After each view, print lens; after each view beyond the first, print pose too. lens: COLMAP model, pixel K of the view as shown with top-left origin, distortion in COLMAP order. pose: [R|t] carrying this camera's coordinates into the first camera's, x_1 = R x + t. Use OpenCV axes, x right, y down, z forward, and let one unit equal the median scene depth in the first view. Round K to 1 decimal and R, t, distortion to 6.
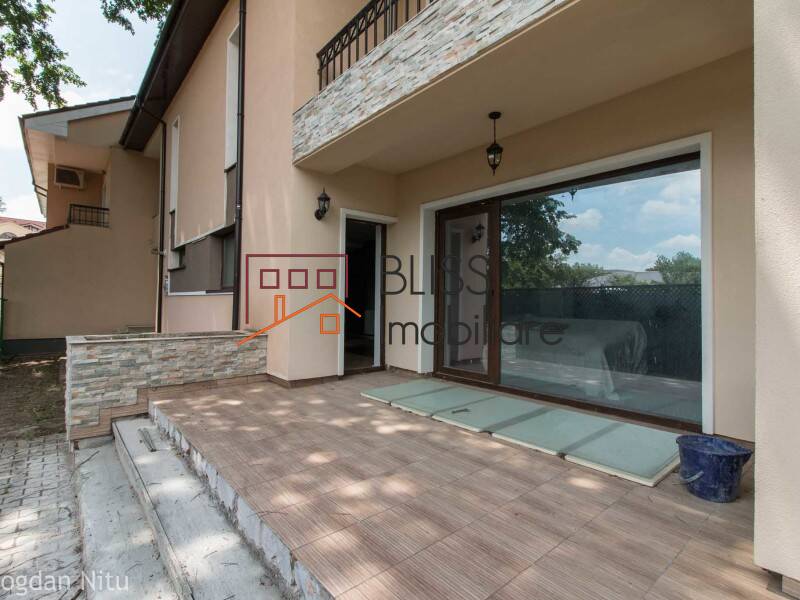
lens RADIAL K [[410.7, 0, 398.9], [0, 410.7, 299.2], [0, 0, 1]] dist [-0.001636, 0.001280]
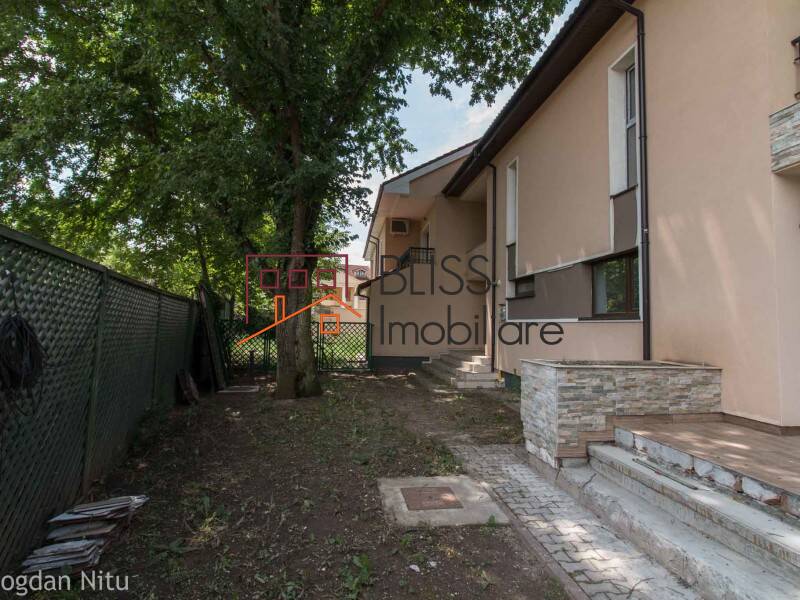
lens RADIAL K [[410.7, 0, 401.9], [0, 410.7, 298.7], [0, 0, 1]] dist [-0.001636, 0.001280]
pose [[0.849576, -0.025622, -0.526843, -0.465568], [-0.008191, 0.998058, -0.061748, -0.003161], [0.527402, 0.056775, 0.847717, -0.129489]]
